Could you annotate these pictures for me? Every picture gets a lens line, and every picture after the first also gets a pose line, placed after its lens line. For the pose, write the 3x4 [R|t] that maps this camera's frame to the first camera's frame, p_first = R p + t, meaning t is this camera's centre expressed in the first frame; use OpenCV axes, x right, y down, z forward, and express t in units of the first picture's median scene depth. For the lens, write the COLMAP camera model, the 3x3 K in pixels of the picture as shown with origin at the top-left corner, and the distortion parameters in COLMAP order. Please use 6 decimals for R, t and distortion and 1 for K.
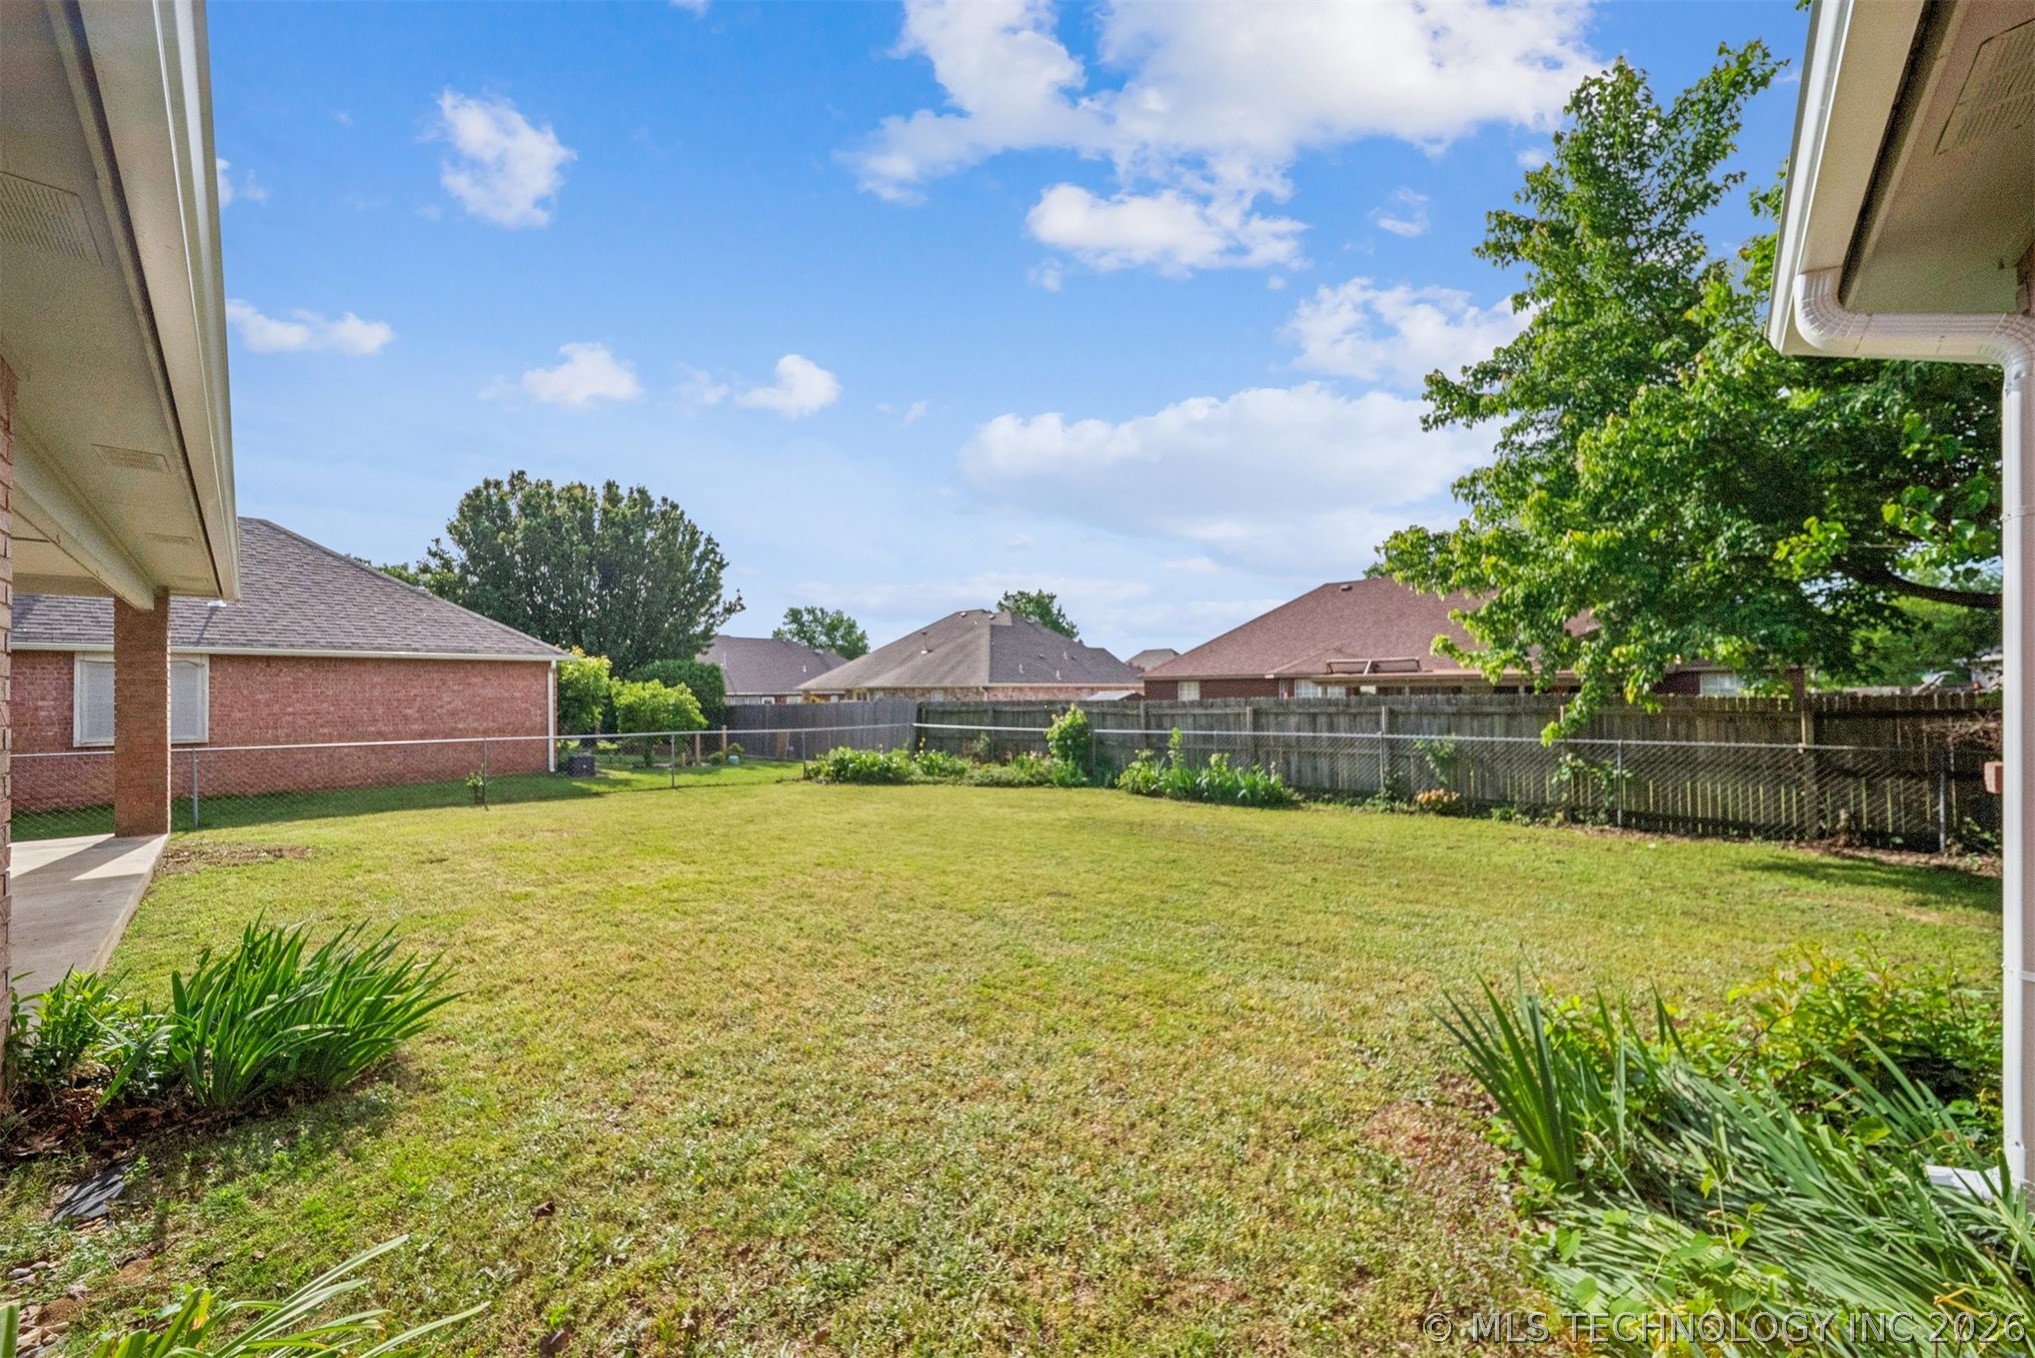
lens RADIAL K [[721.4, 0, 1017.5], [0, 721.4, 679.0], [0, 0, 1]] dist [0.000653, 0.000081]
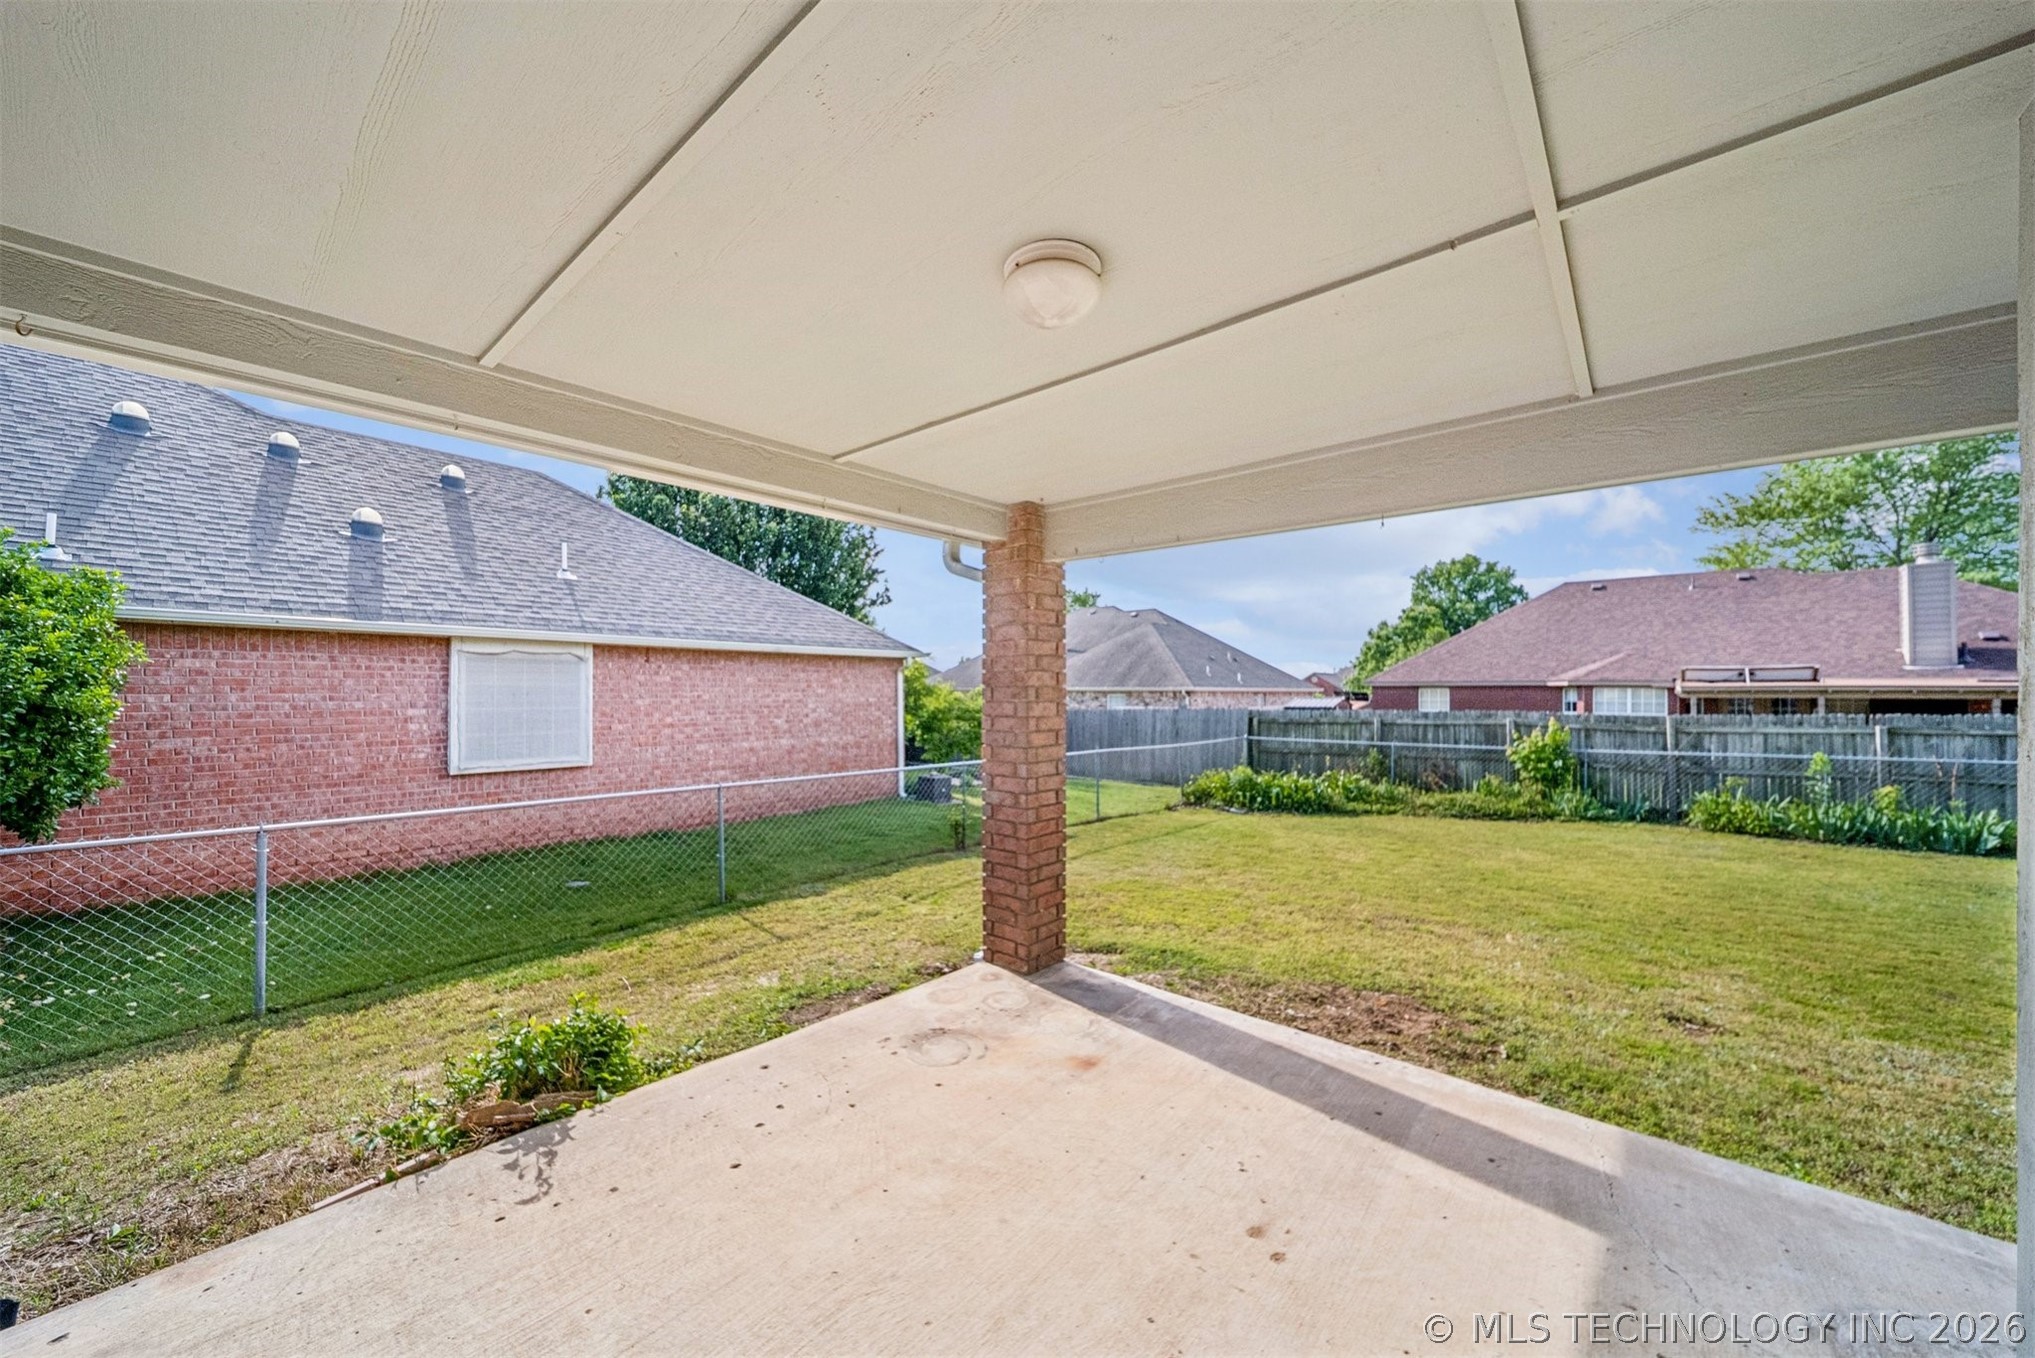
lens RADIAL K [[721.4, 0, 1017.5], [0, 721.4, 679.0], [0, 0, 1]] dist [0.000653, 0.000081]
pose [[0.998662, 0.011415, 0.050439, -0.659146], [-0.011445, 0.999934, 0.000324, -0.003538], [-0.050432, -0.000901, 0.998727, 0.233695]]
